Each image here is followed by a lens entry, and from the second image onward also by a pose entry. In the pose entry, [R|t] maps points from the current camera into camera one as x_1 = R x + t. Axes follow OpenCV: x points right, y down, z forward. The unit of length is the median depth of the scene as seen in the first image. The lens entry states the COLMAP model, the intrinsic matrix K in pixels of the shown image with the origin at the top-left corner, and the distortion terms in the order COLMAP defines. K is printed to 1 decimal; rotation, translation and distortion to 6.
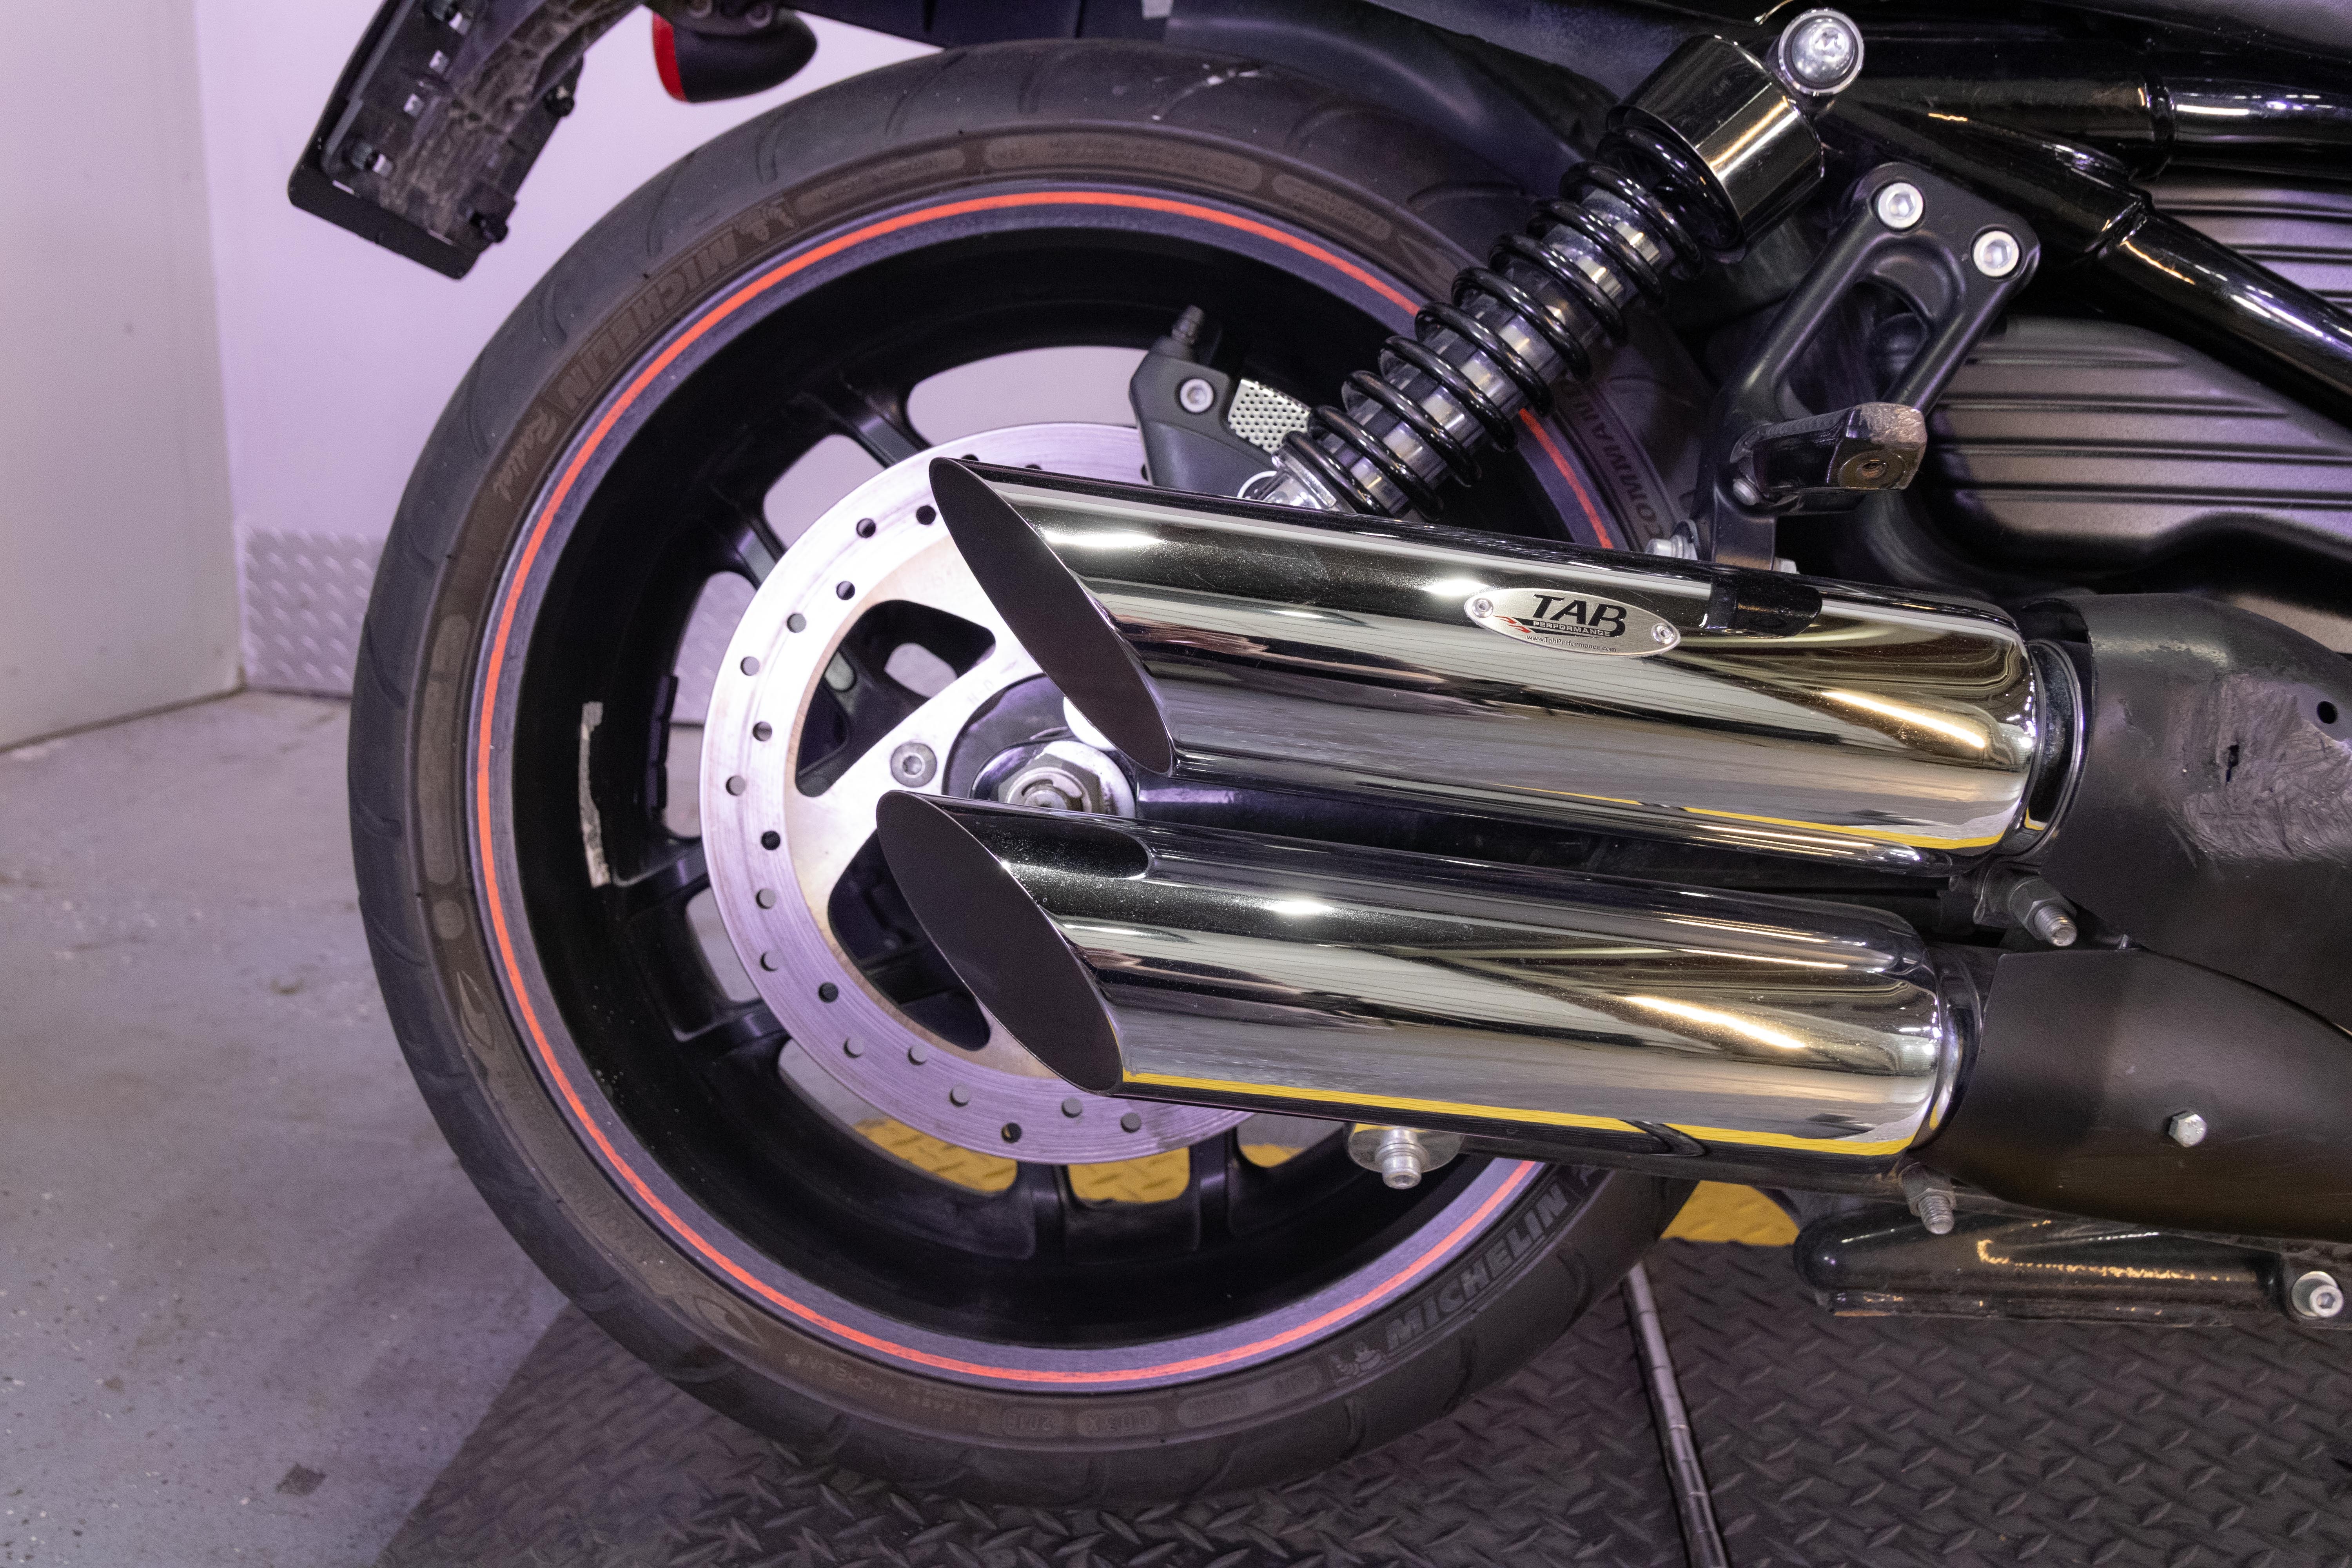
lens RADIAL K [[2031.0, 0, 1174.9], [0, 2031.0, 792.6], [0, 0, 1]] dist [0.021320, -0.013321]
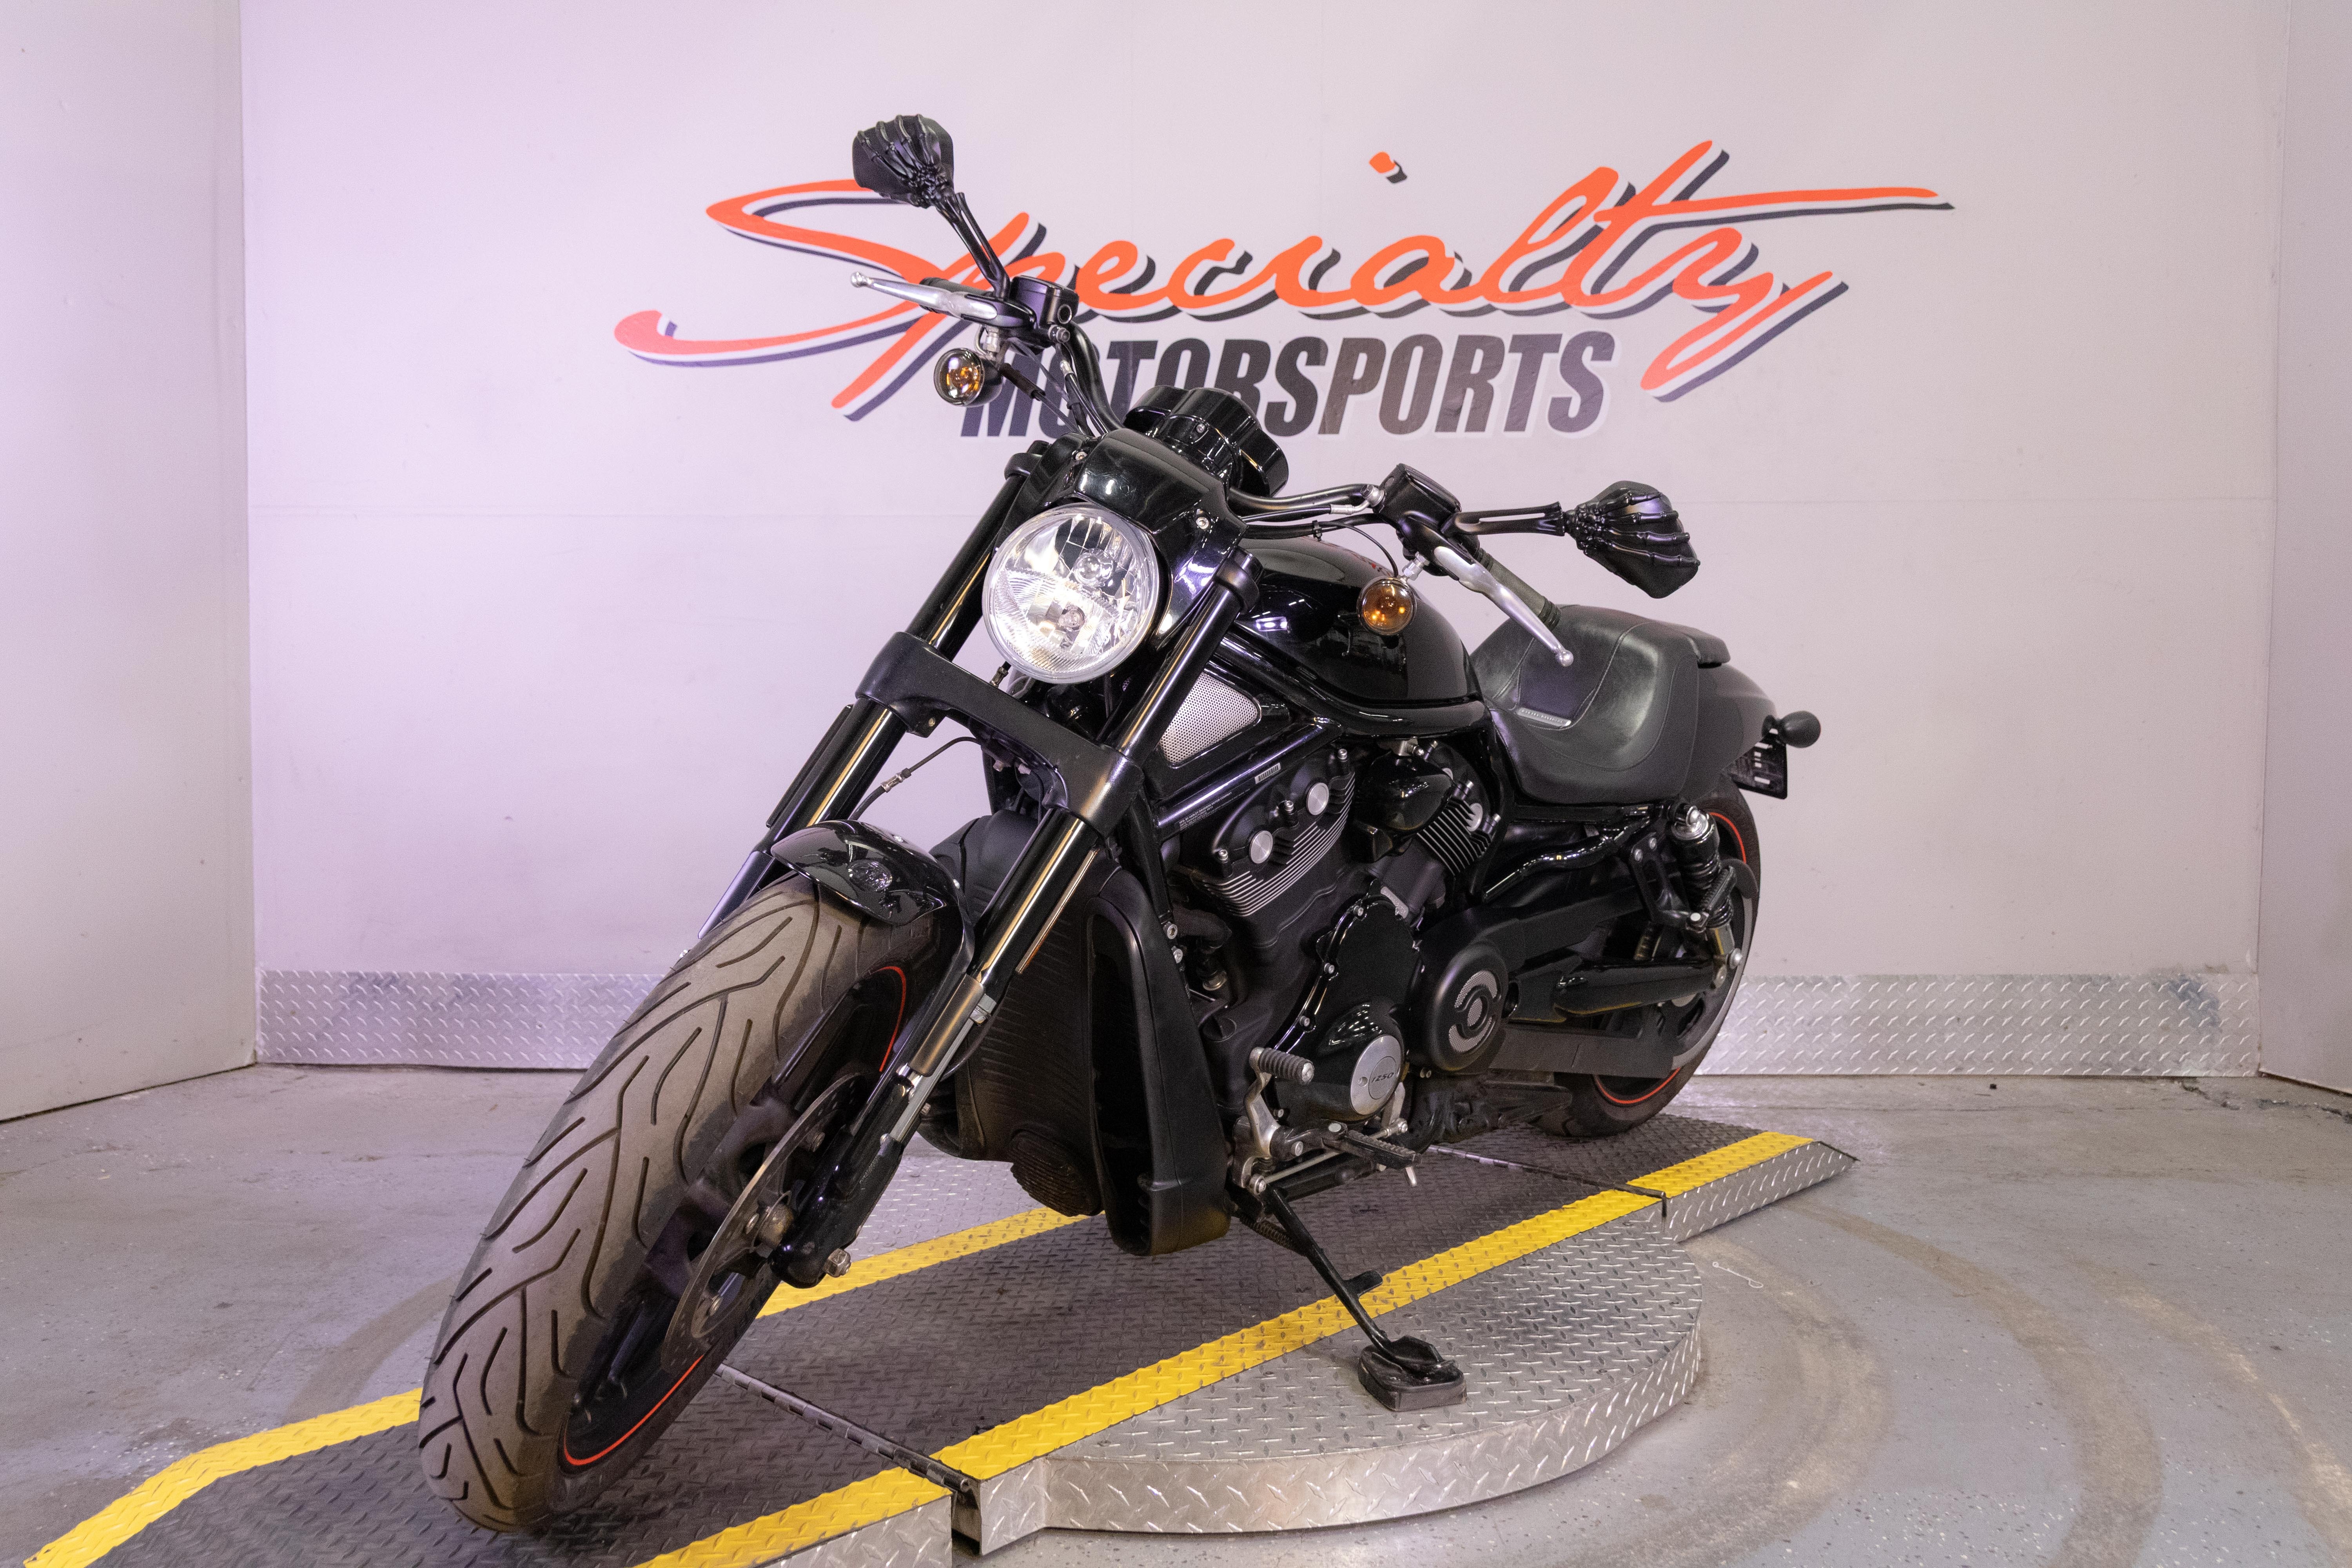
lens RADIAL K [[1834.5, 0, 1167.3], [0, 1834.5, 785.9], [0, 0, 1]] dist [0.025858, -0.044245]
pose [[0.998757, -0.048772, 0.010248, 0.303762], [0.049822, 0.972085, -0.229277, 0.115431], [0.001220, 0.229503, 0.973307, -0.557304]]
